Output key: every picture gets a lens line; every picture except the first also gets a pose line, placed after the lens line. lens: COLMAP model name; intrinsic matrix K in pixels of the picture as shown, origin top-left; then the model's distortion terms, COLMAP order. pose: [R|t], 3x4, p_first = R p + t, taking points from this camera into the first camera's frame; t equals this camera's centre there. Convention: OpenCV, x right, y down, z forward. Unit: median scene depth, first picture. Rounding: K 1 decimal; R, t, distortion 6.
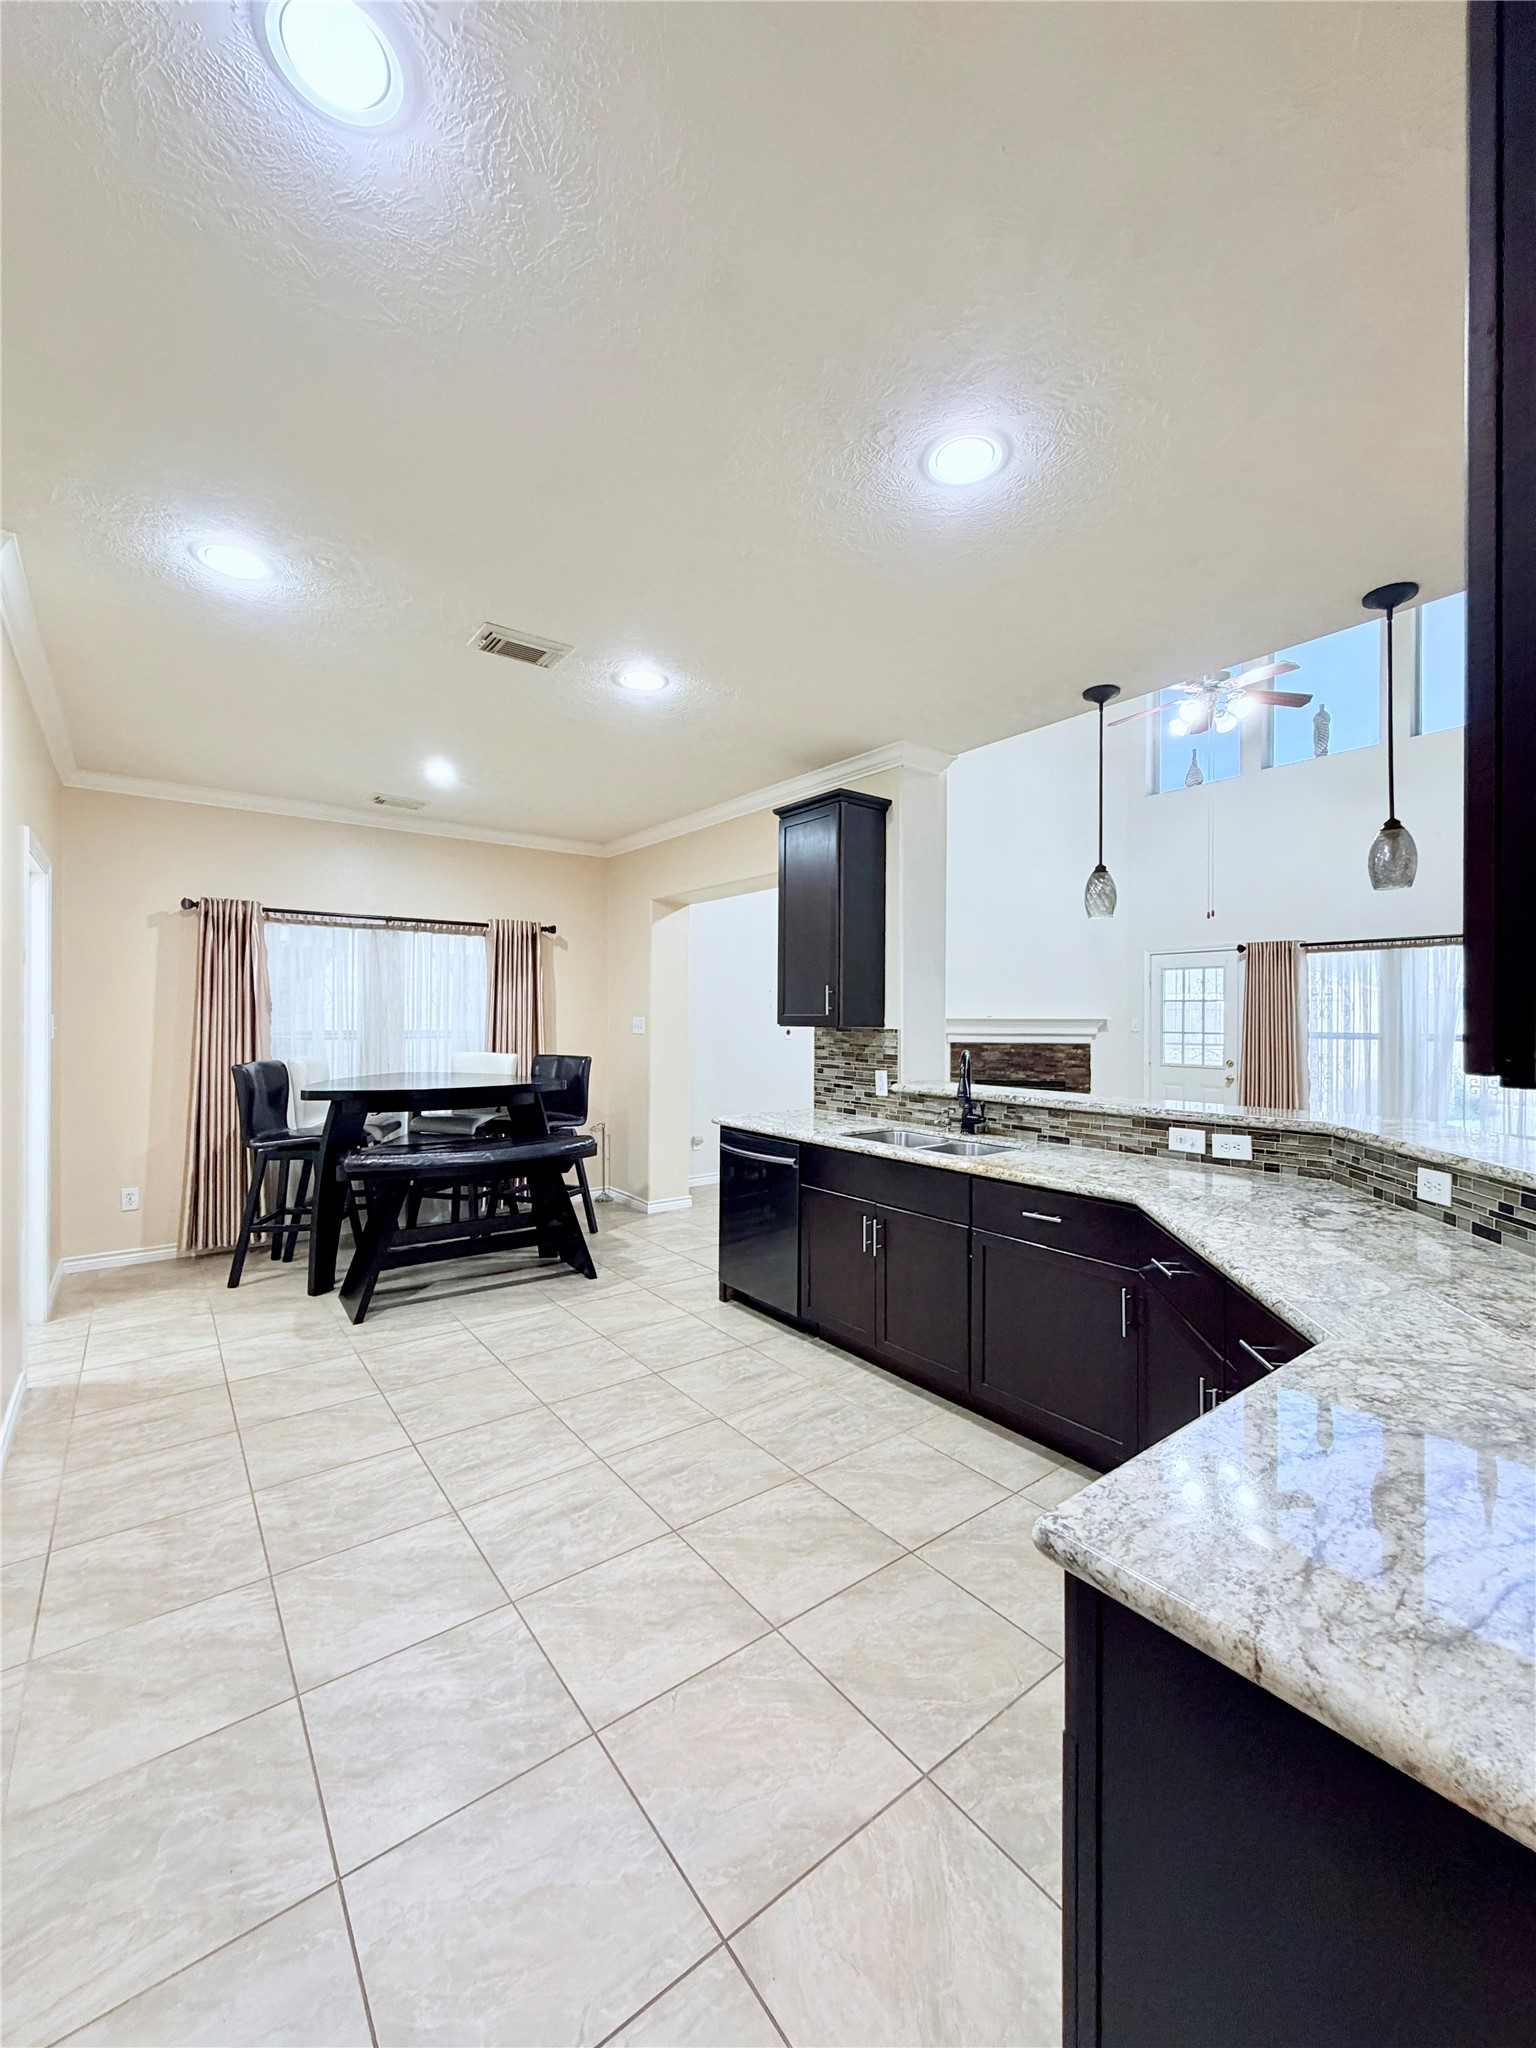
lens RADIAL K [[815.0, 0, 767.9], [0, 815.0, 1014.8], [0, 0, 1]] dist [-0.000977, 0.000190]
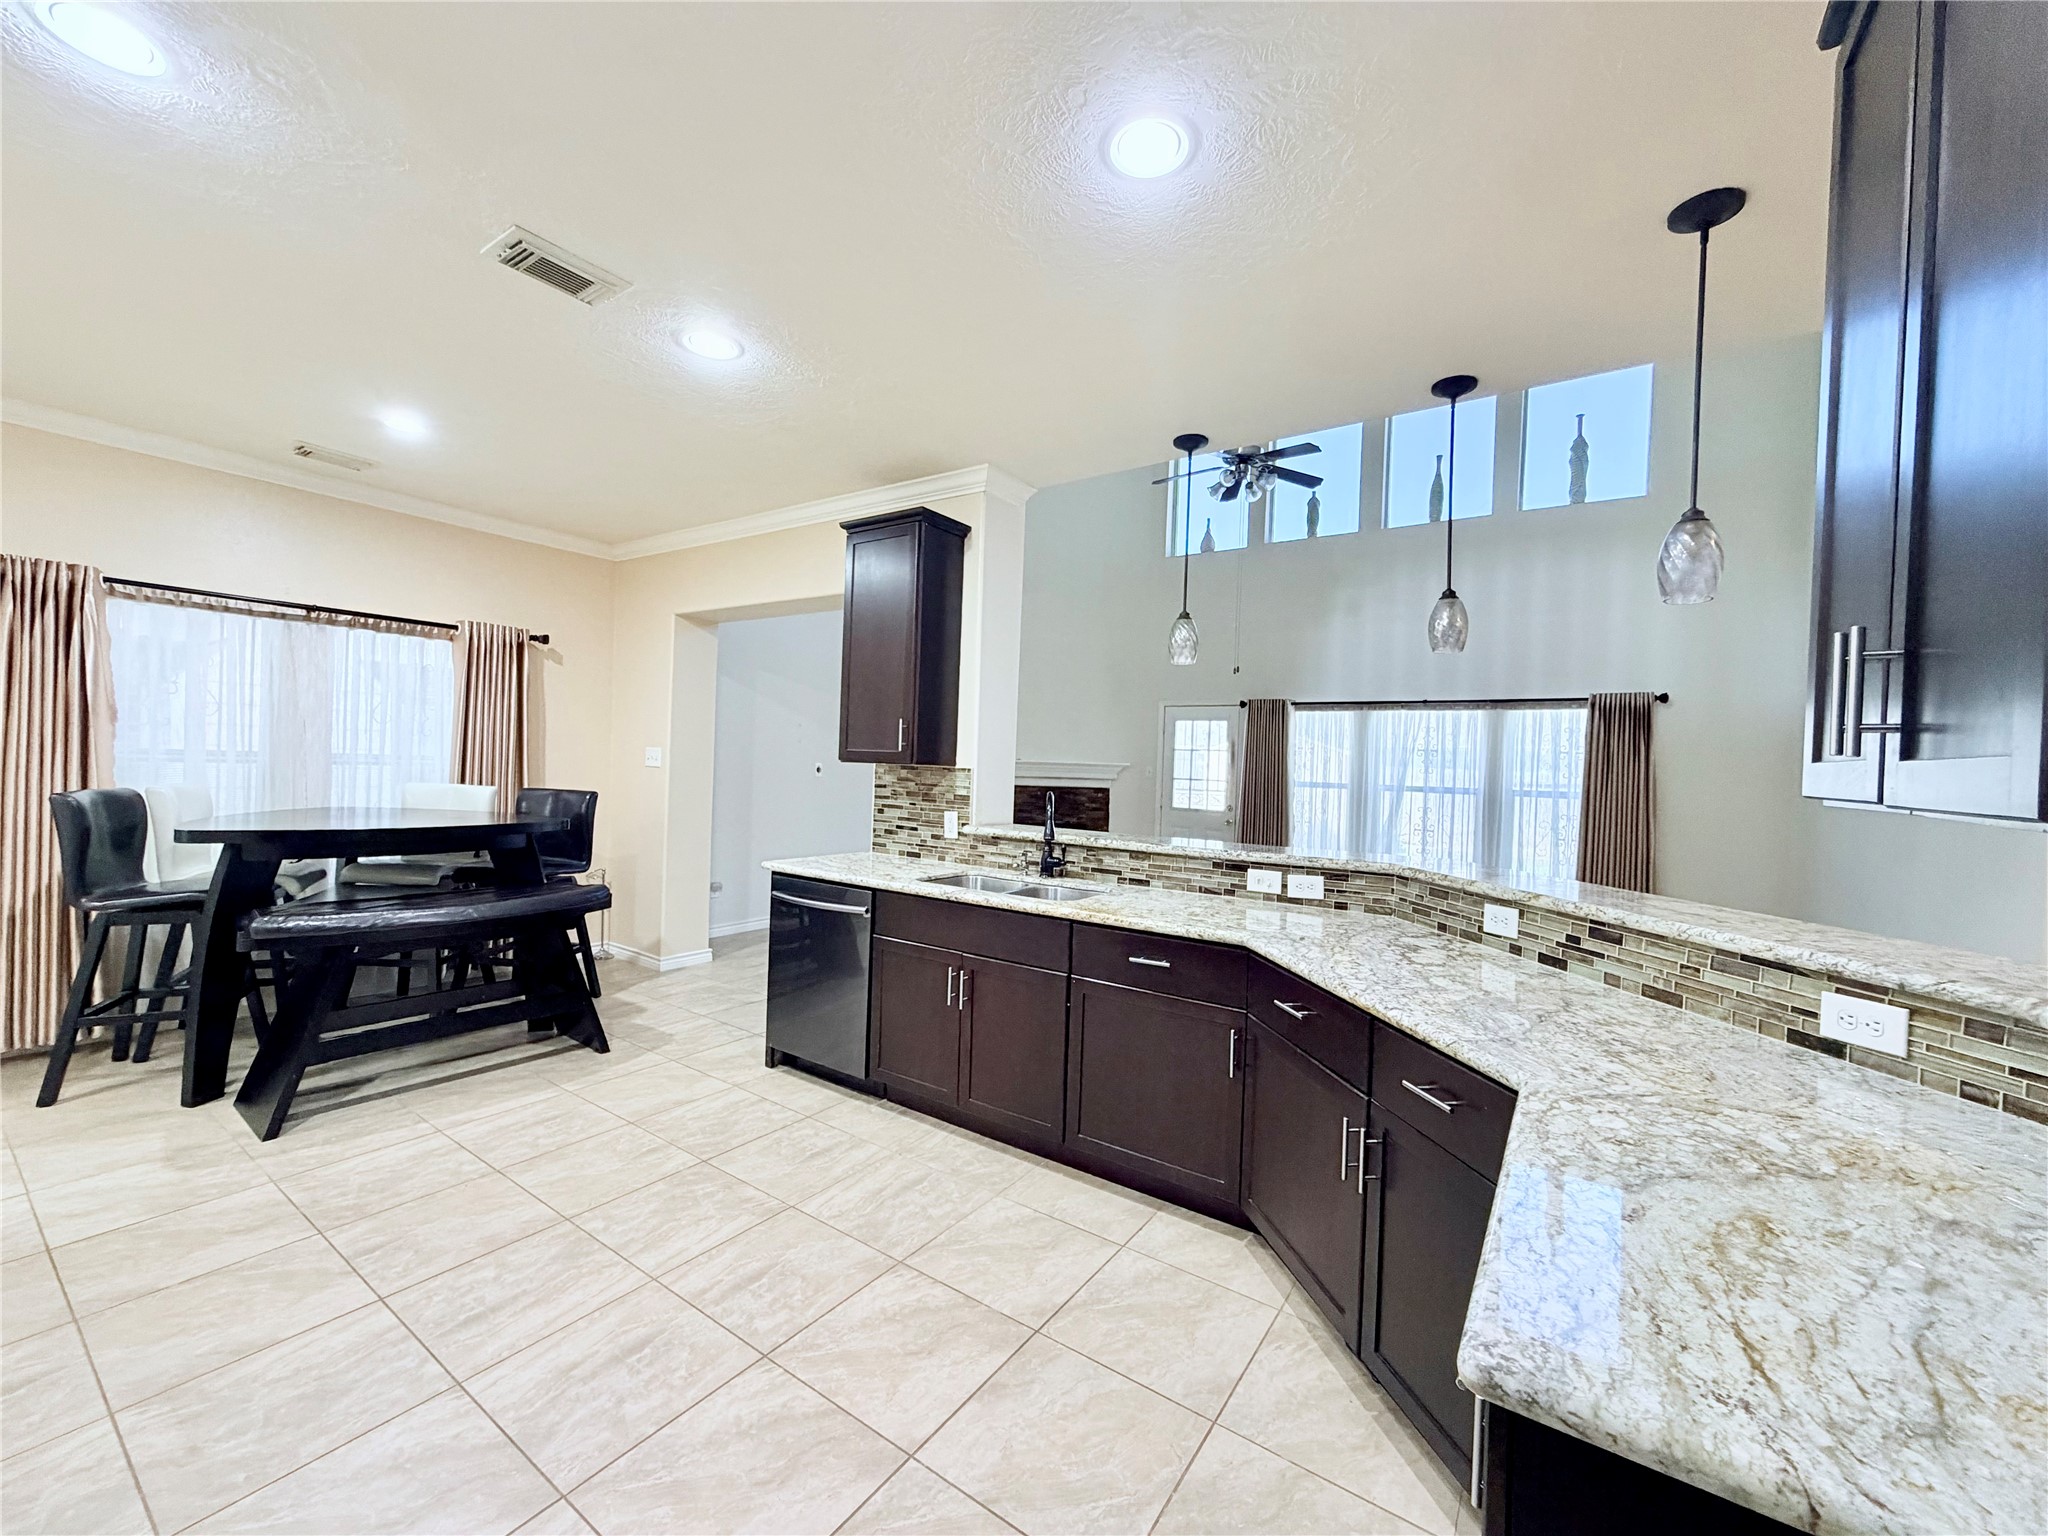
lens RADIAL K [[816.4, 0, 1023.3], [0, 816.4, 770.4], [0, 0, 1]] dist [-0.000003, -0.000041]
pose [[0.951881, 0.026214, 0.305345, -0.094344], [-0.031659, 0.999416, 0.012894, 0.007621], [-0.304829, -0.021940, 0.952154, 0.091422]]
